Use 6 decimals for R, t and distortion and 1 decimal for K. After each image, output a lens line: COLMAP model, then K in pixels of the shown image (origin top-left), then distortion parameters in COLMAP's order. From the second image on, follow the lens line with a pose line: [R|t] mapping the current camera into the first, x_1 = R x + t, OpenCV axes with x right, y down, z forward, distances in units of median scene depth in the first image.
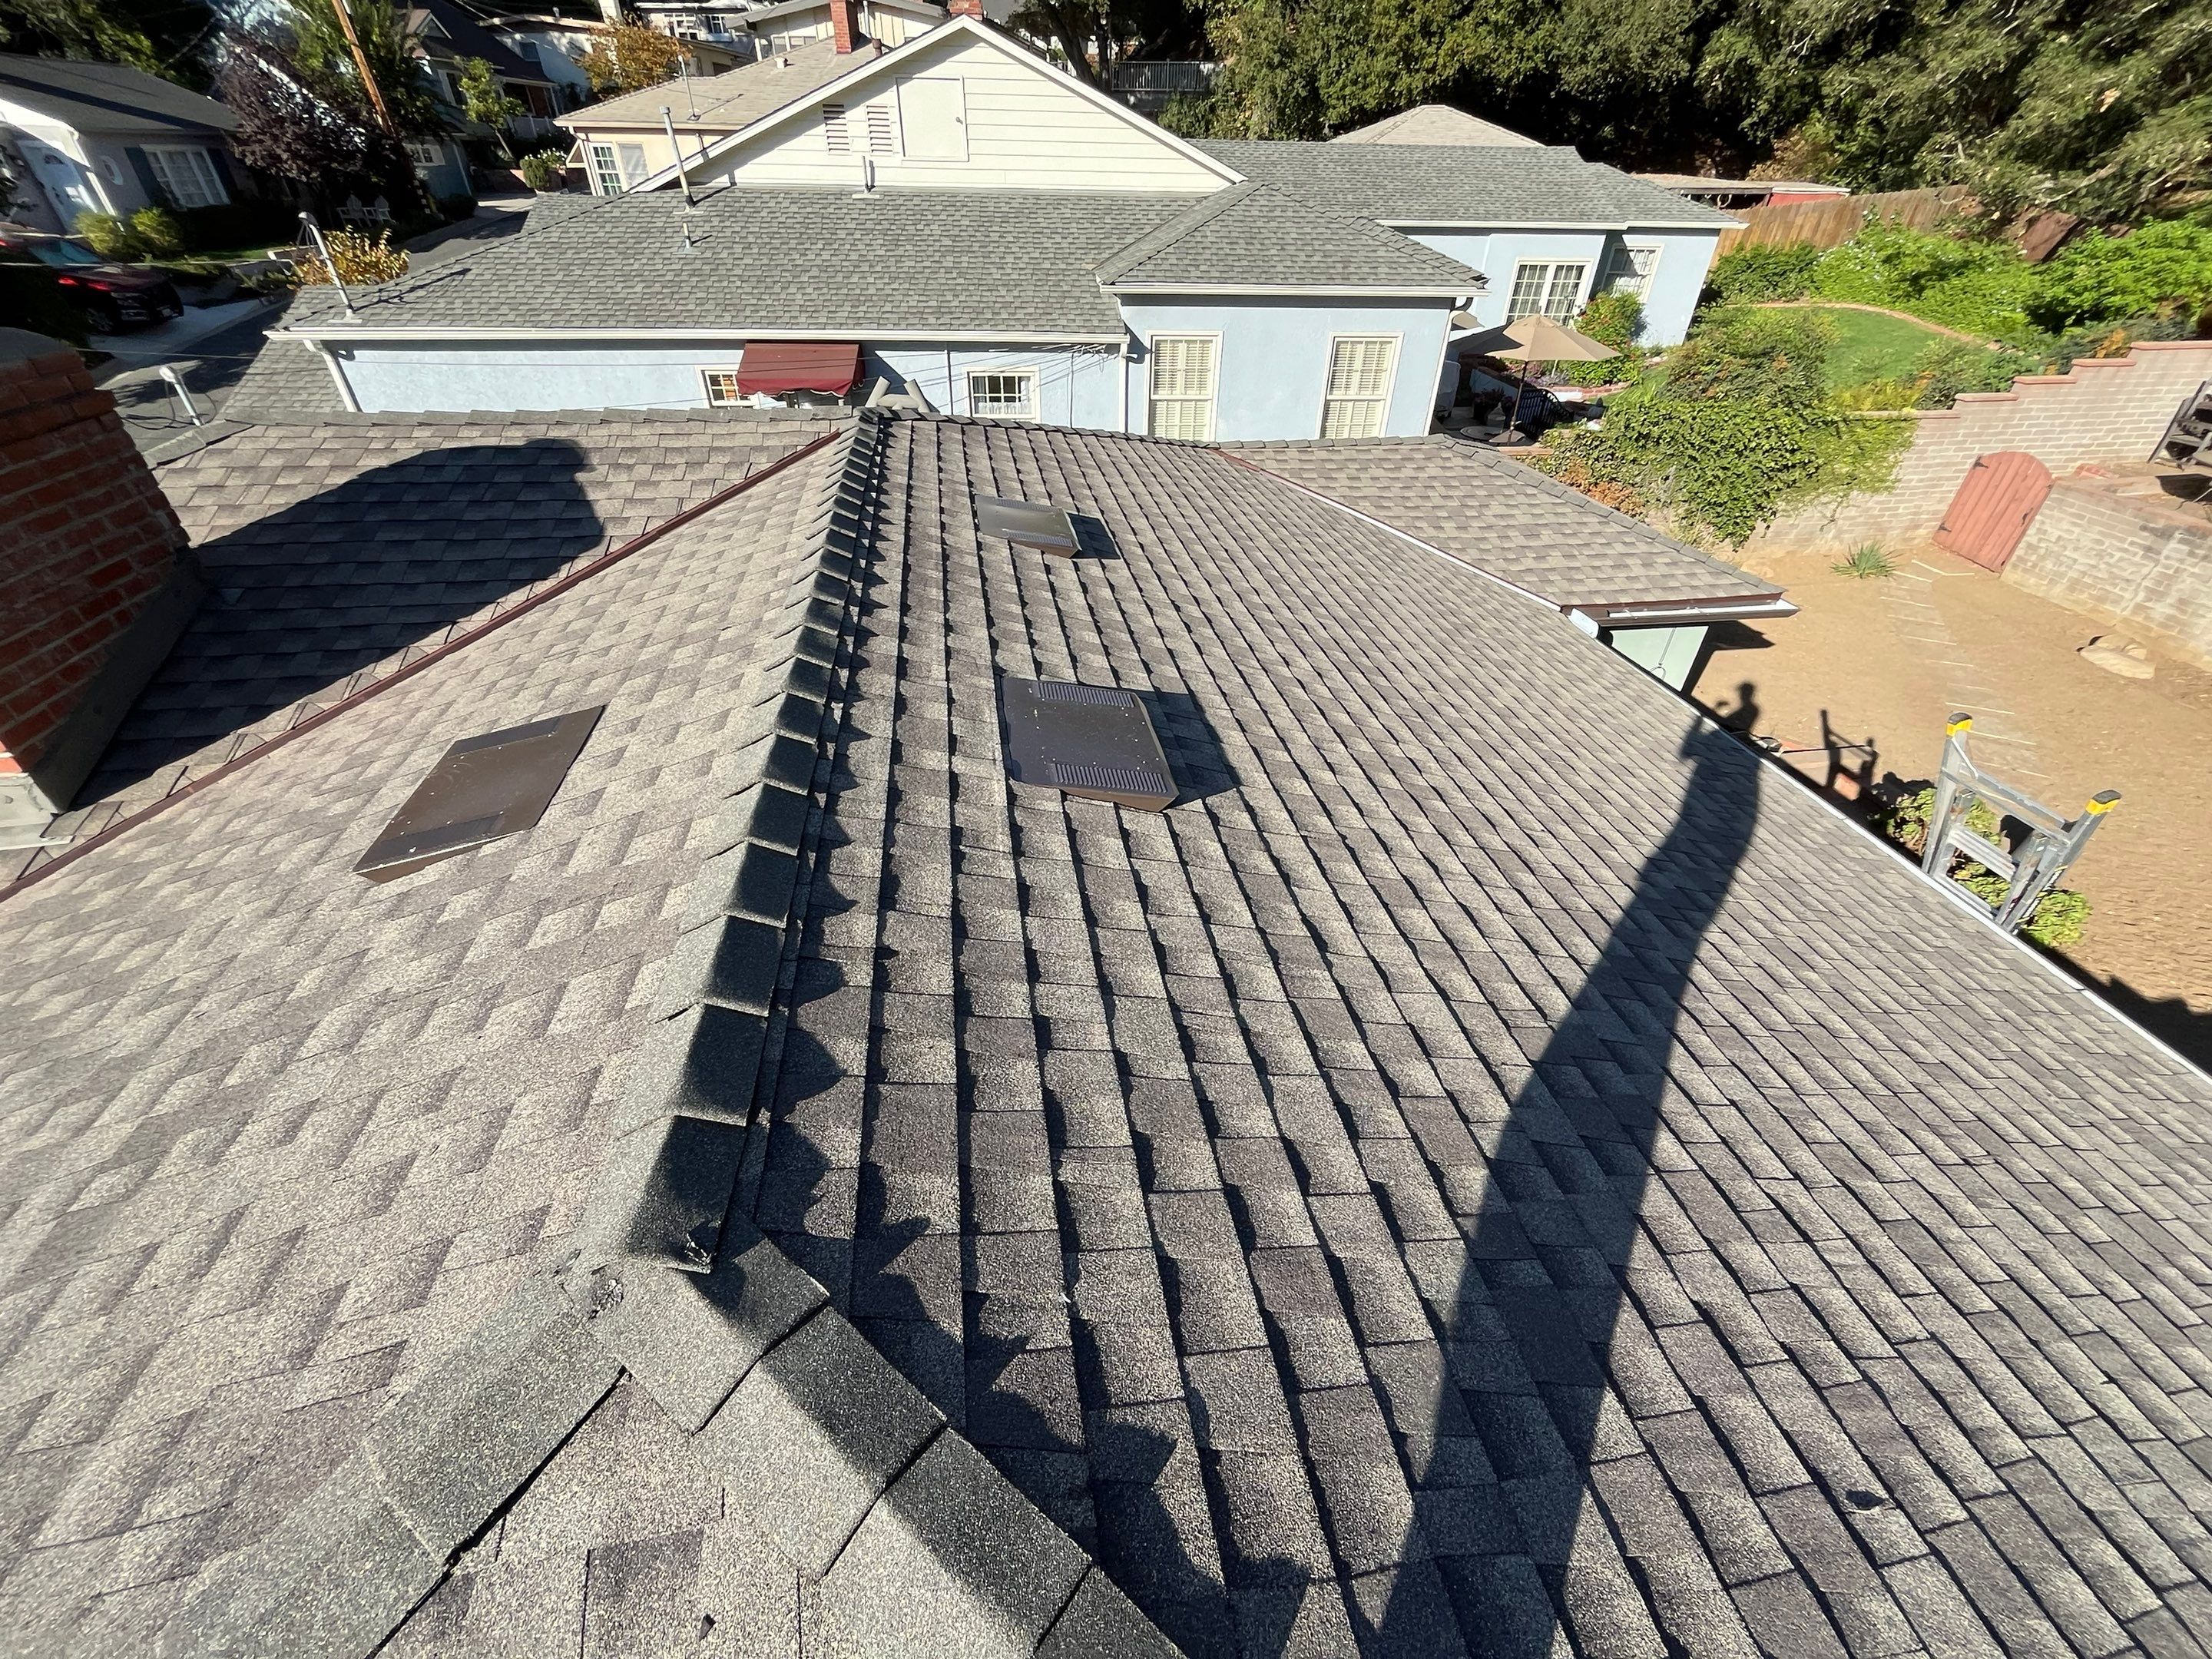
lens RADIAL K [[898.6, 0, 1115.1], [0, 898.6, 824.2], [0, 0, 1]] dist [-0.003064, 0.000107]
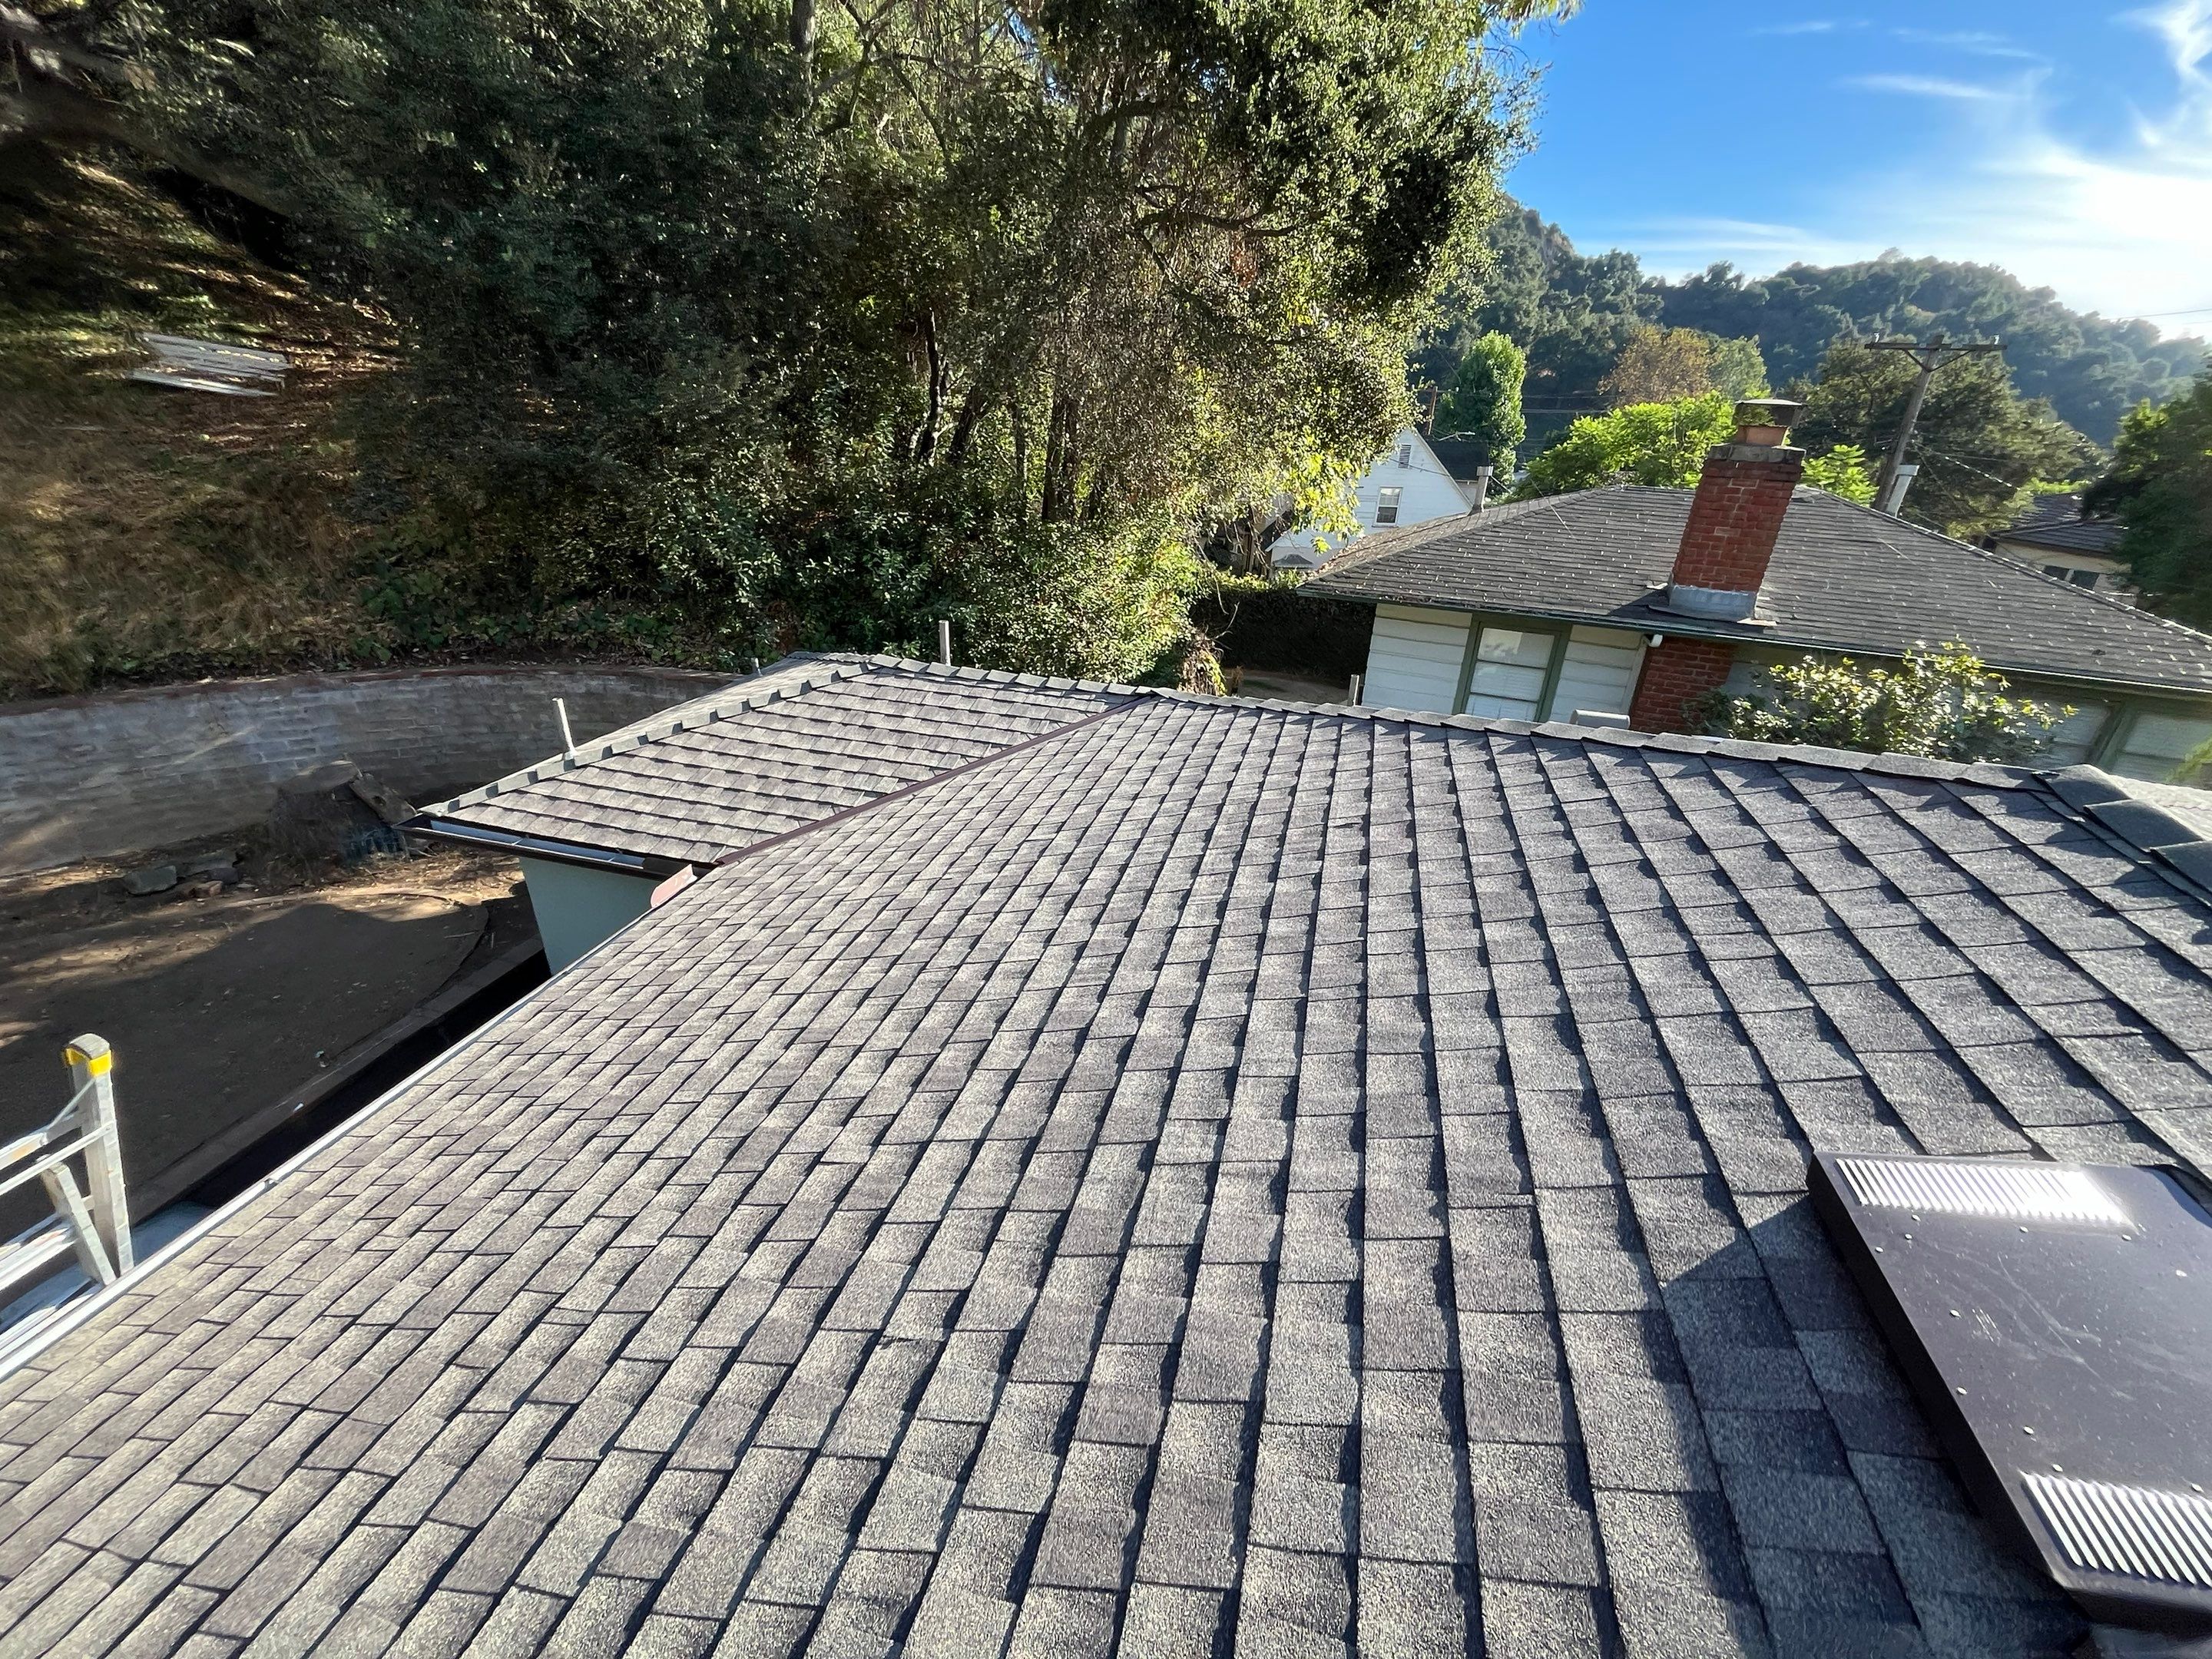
lens RADIAL K [[898.6, 0, 1114.9], [0, 898.6, 831.5], [0, 0, 1]] dist [-0.003064, 0.000107]
pose [[-0.909859, -0.225076, 0.348564, 0.071776], [0.200473, 0.497044, 0.844250, -0.158662], [-0.363272, 0.838026, -0.407119, 0.267506]]
